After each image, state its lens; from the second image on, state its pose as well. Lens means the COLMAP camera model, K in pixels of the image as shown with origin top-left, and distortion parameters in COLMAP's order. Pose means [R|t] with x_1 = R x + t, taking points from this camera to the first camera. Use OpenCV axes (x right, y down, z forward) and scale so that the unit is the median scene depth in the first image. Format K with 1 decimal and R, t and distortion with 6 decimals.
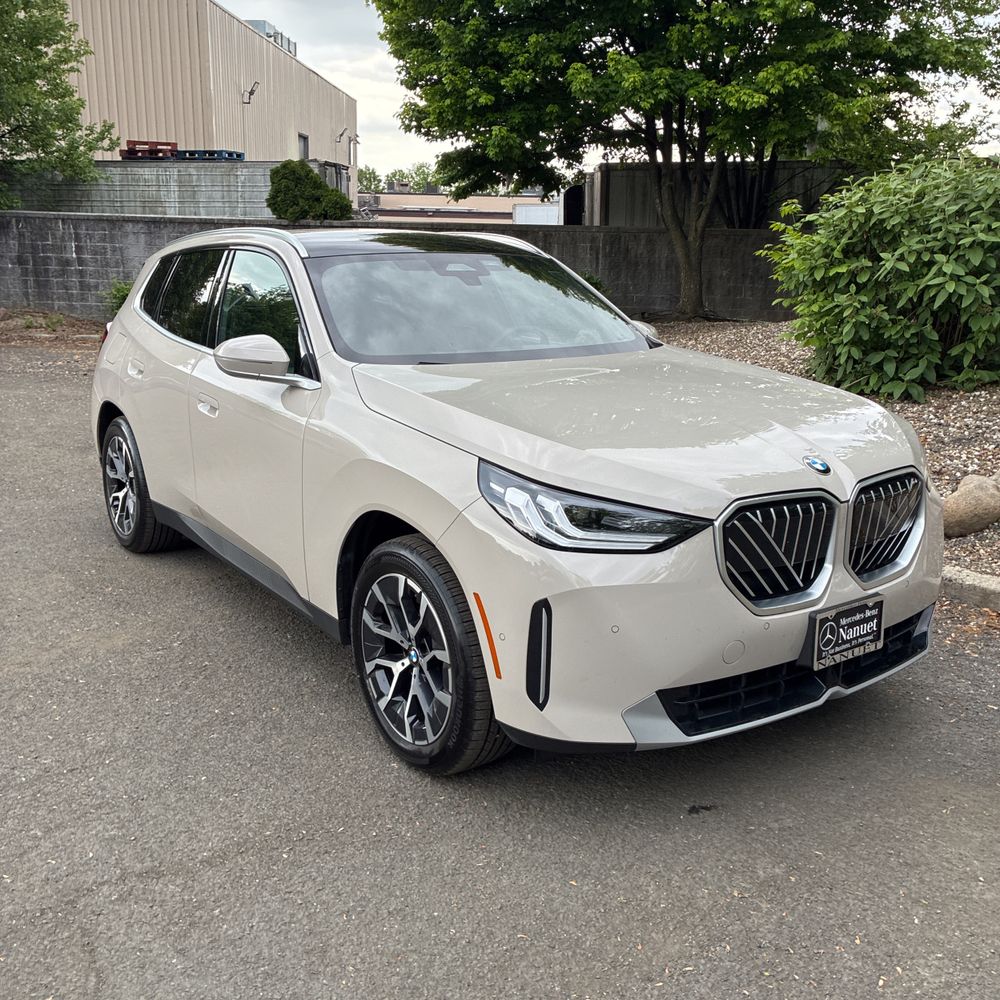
lens RADIAL K [[1007.7, 0, 492.0], [0, 1007.7, 494.5], [0, 0, 1]] dist [0.012947, 0.000000]
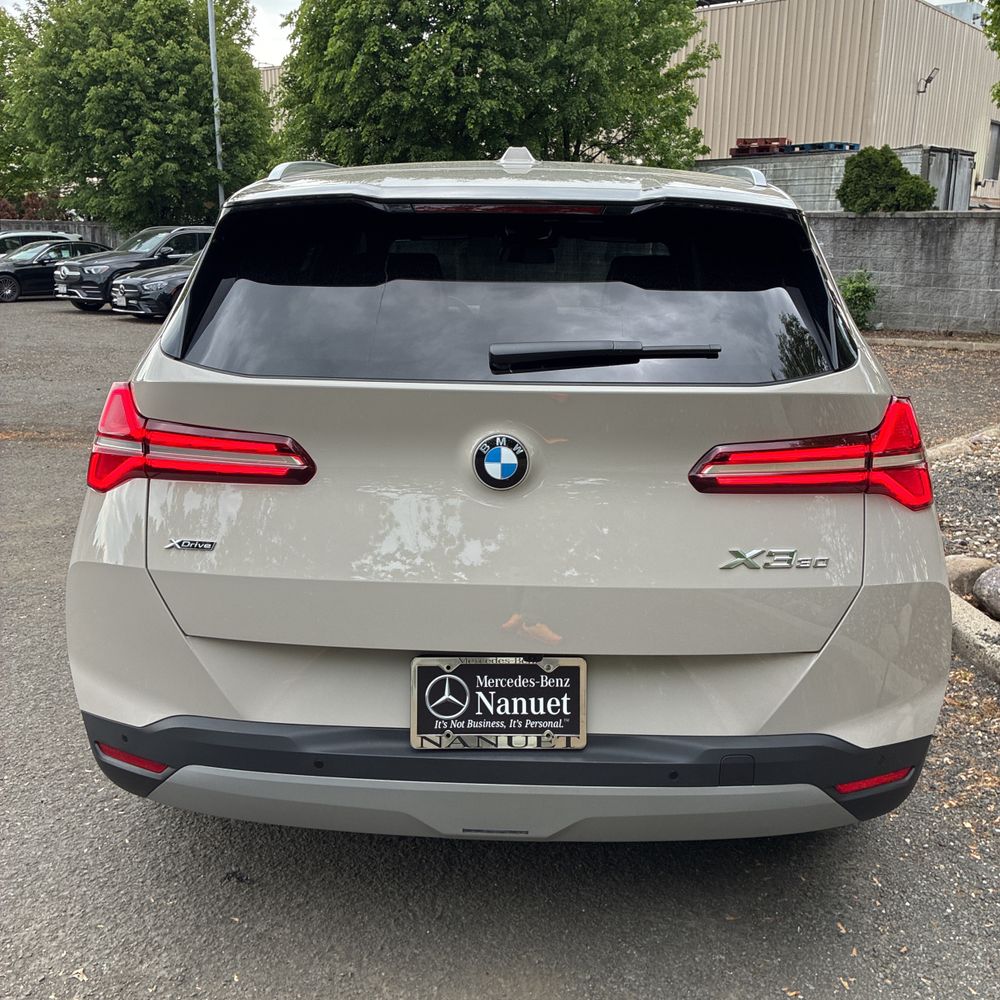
lens RADIAL K [[1007.7, 0, 507.3], [0, 1007.7, 506.0], [0, 0, 1]] dist [0.012947, 0.000000]
pose [[0.797499, 0.149926, -0.584395, 0.147828], [-0.145628, 0.987826, 0.054693, -0.010785], [0.585481, 0.041487, 0.809624, 0.083606]]
